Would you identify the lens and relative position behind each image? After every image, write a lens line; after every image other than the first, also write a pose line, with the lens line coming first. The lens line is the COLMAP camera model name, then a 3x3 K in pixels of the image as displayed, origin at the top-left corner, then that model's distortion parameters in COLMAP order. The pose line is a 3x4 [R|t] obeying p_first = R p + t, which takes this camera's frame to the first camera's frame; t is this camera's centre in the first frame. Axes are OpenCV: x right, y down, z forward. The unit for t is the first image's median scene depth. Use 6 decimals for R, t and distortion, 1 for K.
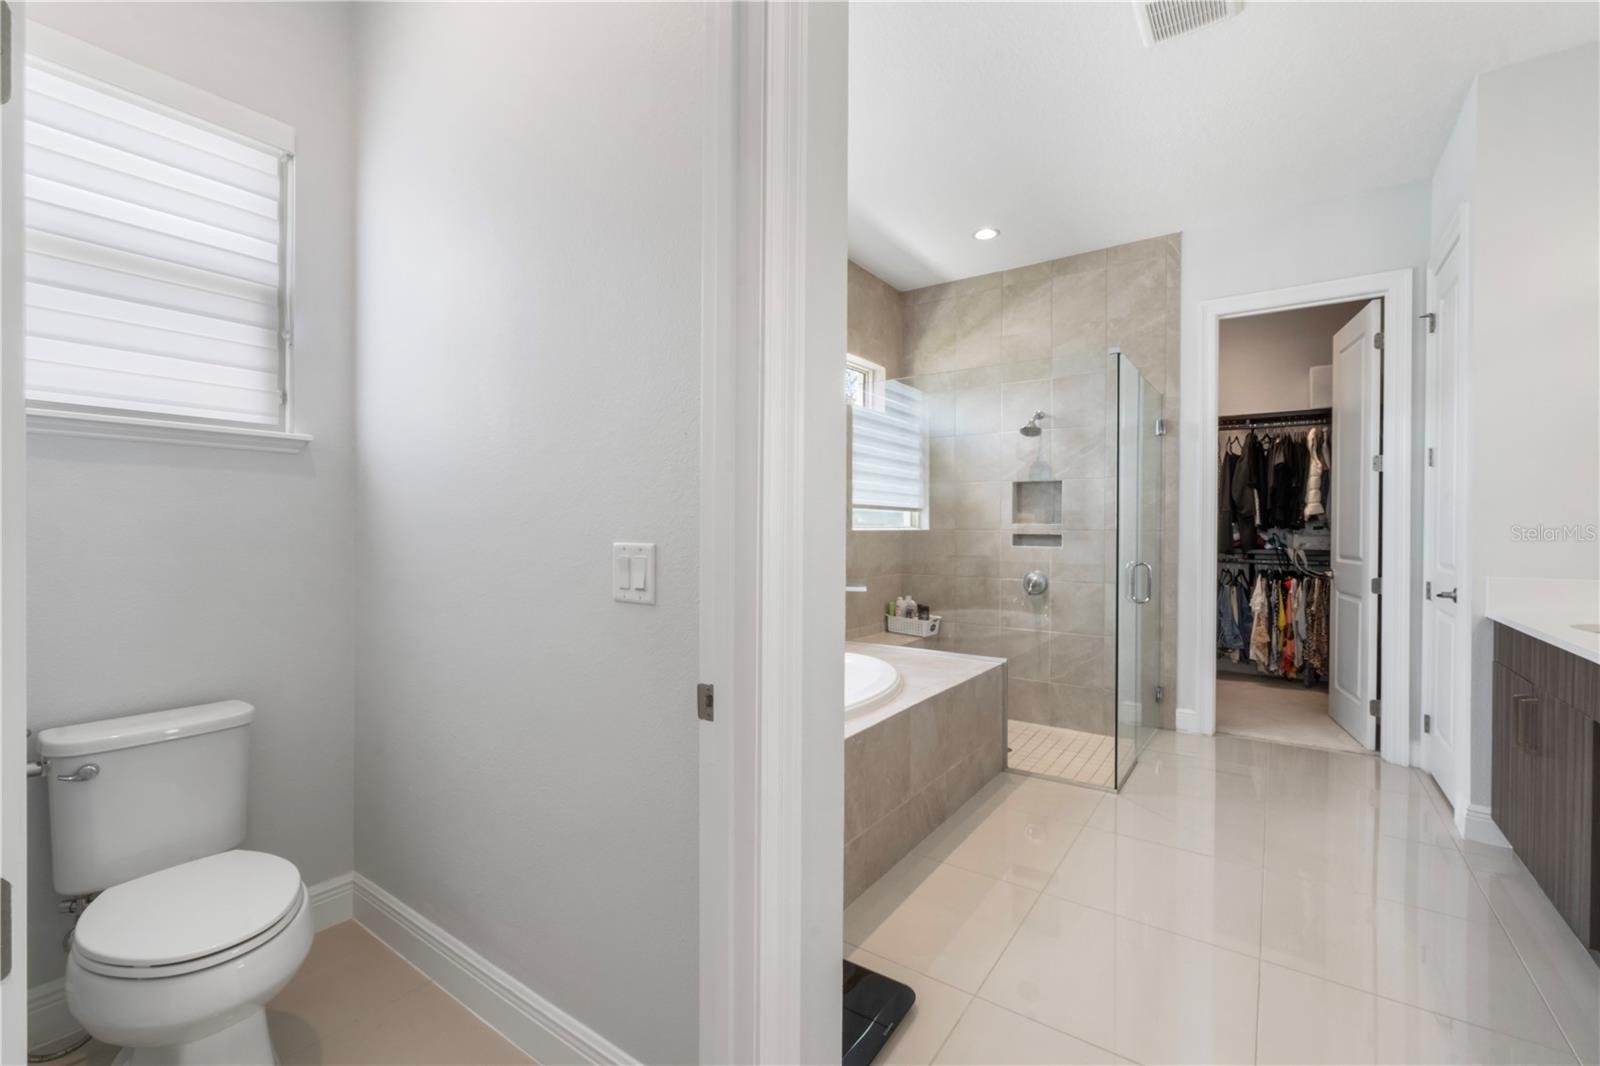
lens RADIAL K [[692.8, 0, 801.8], [0, 692.8, 534.9], [0, 0, 1]] dist [-0.000084, -0.000587]
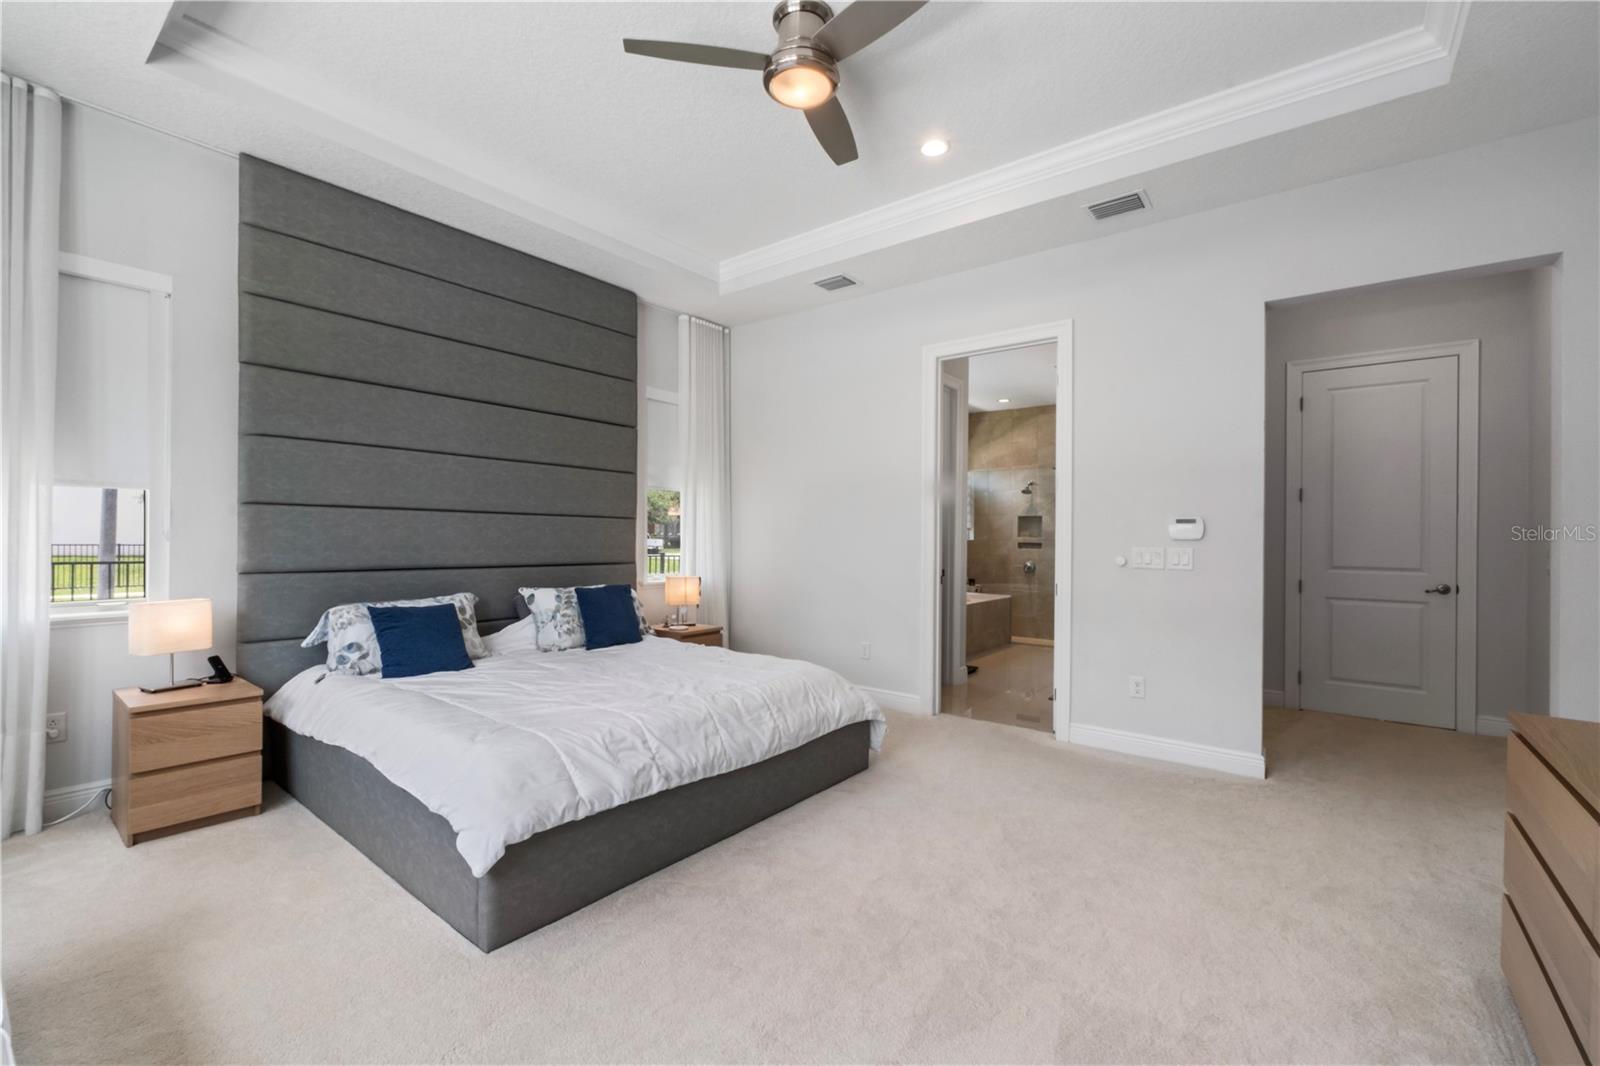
lens RADIAL K [[692.8, 0, 803.9], [0, 692.8, 542.7], [0, 0, 1]] dist [-0.000084, -0.000587]
pose [[0.999622, 0.003258, -0.027315, -0.250965], [-0.003188, 0.999992, 0.002585, -0.004226], [0.027324, -0.002497, 0.999624, -0.990428]]
